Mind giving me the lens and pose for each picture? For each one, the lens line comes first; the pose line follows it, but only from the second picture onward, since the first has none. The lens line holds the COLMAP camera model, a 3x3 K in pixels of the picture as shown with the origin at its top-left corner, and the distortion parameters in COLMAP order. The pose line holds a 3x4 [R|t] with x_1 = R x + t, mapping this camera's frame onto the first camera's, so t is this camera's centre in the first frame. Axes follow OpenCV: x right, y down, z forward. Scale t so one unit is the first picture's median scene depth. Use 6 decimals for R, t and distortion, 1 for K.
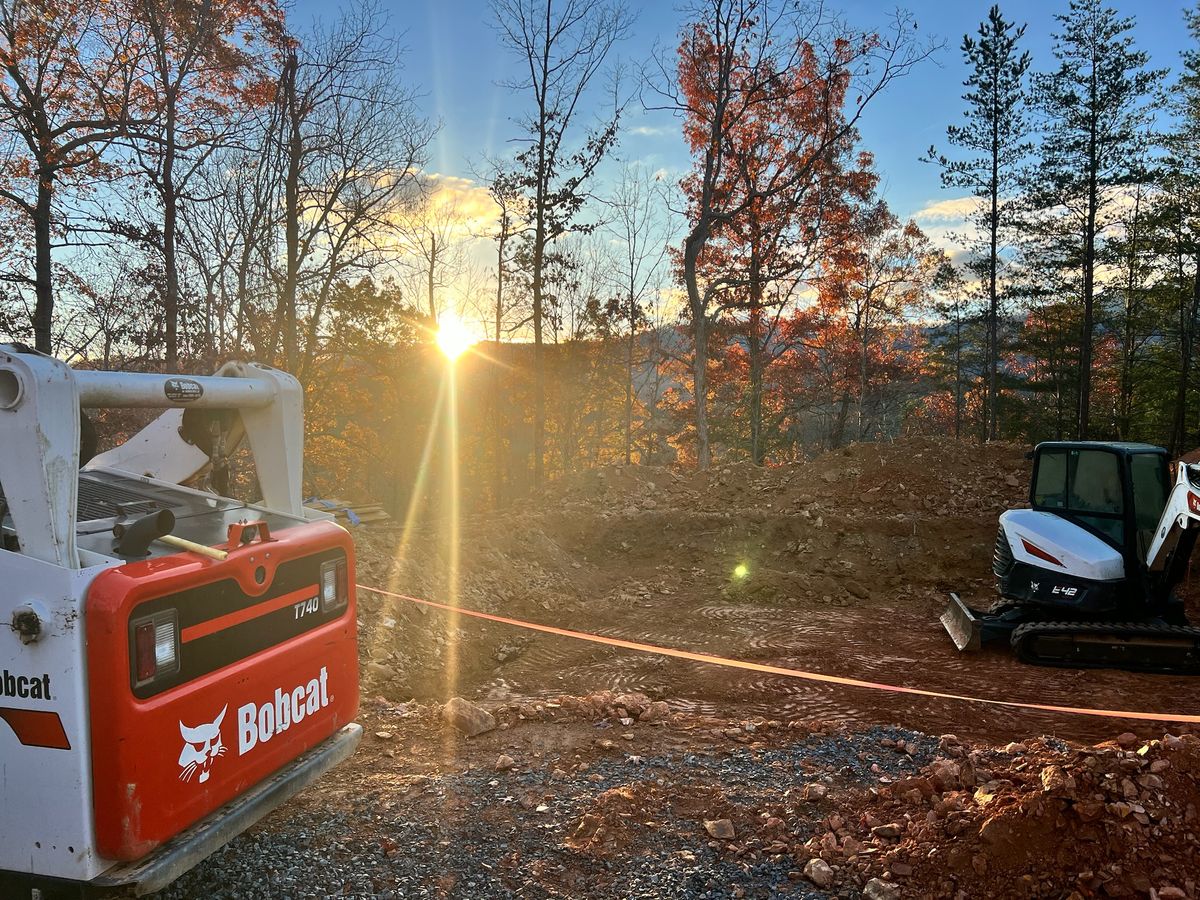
lens RADIAL K [[892.8, 0, 600.0], [0, 892.8, 450.0], [0, 0, 1]] dist [0.051228, -0.055360]
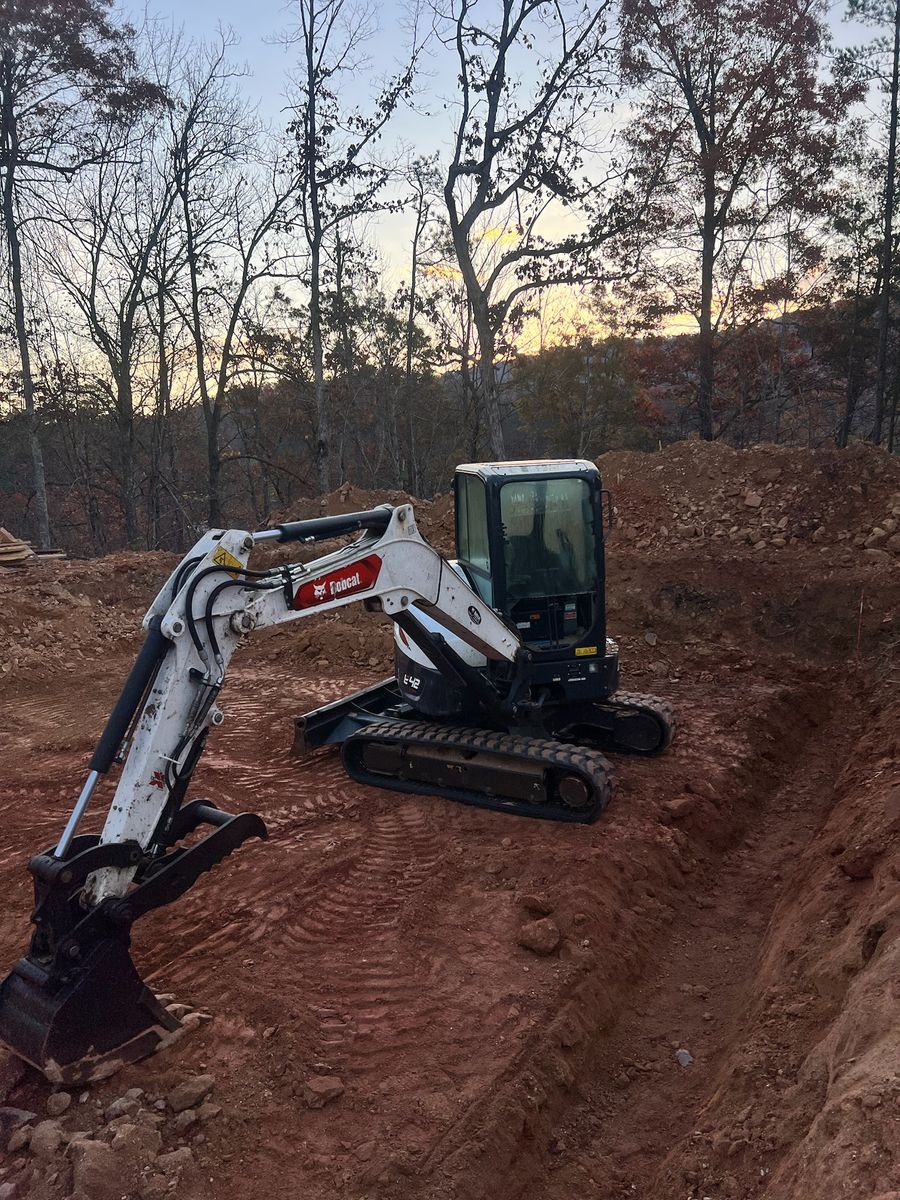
lens RADIAL K [[892.8, 0, 429.9], [0, 892.8, 604.8], [0, 0, 1]] dist [0.051228, -0.055360]
pose [[0.958048, 0.010296, -0.286423, 0.290537], [0.036729, 0.986704, 0.158324, -0.005379], [0.284245, -0.162202, 0.944931, 0.141726]]
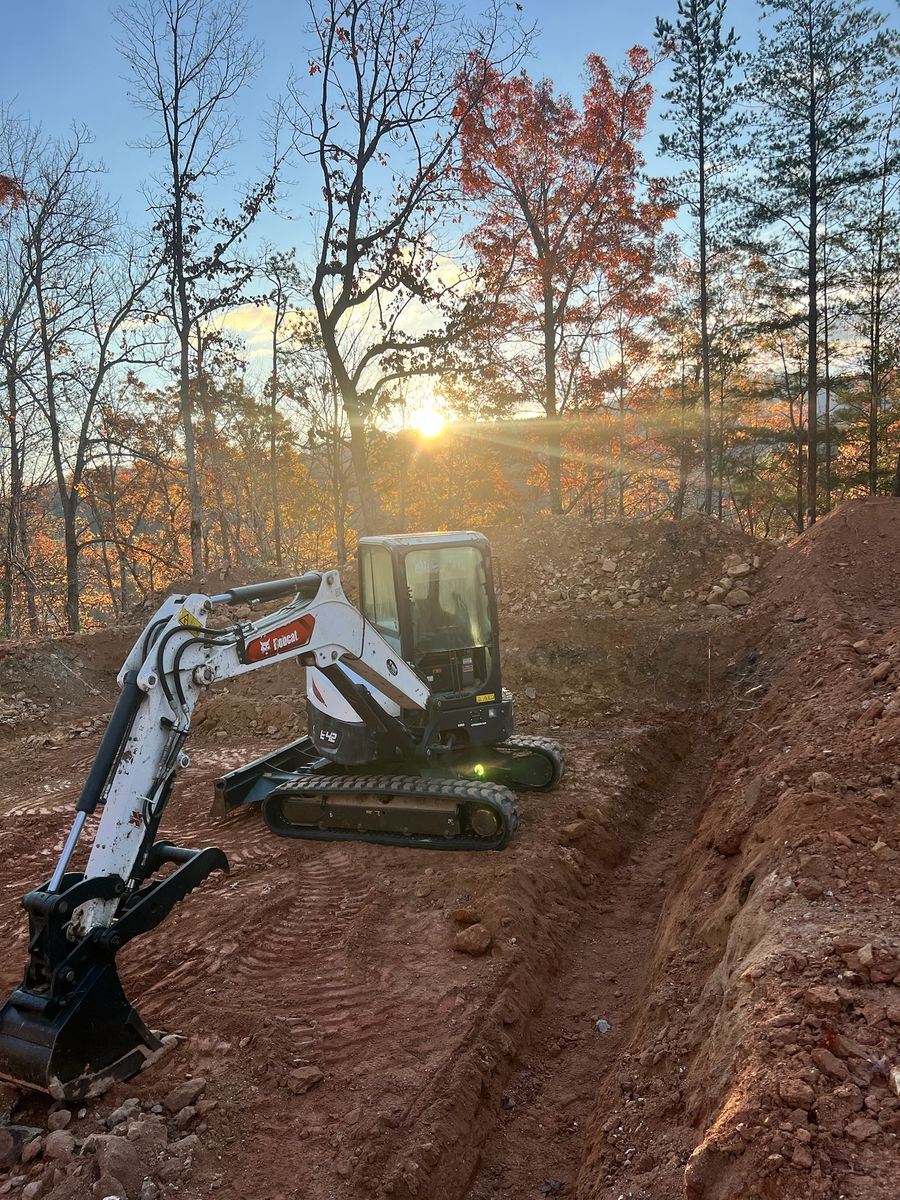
lens RADIAL K [[892.8, 0, 429.9], [0, 892.8, 604.8], [0, 0, 1]] dist [0.051228, -0.055360]
pose [[0.989512, -0.049511, -0.135701, 0.282721], [0.060735, 0.994955, 0.079851, -0.003984], [0.131063, -0.087256, 0.987527, 0.109392]]
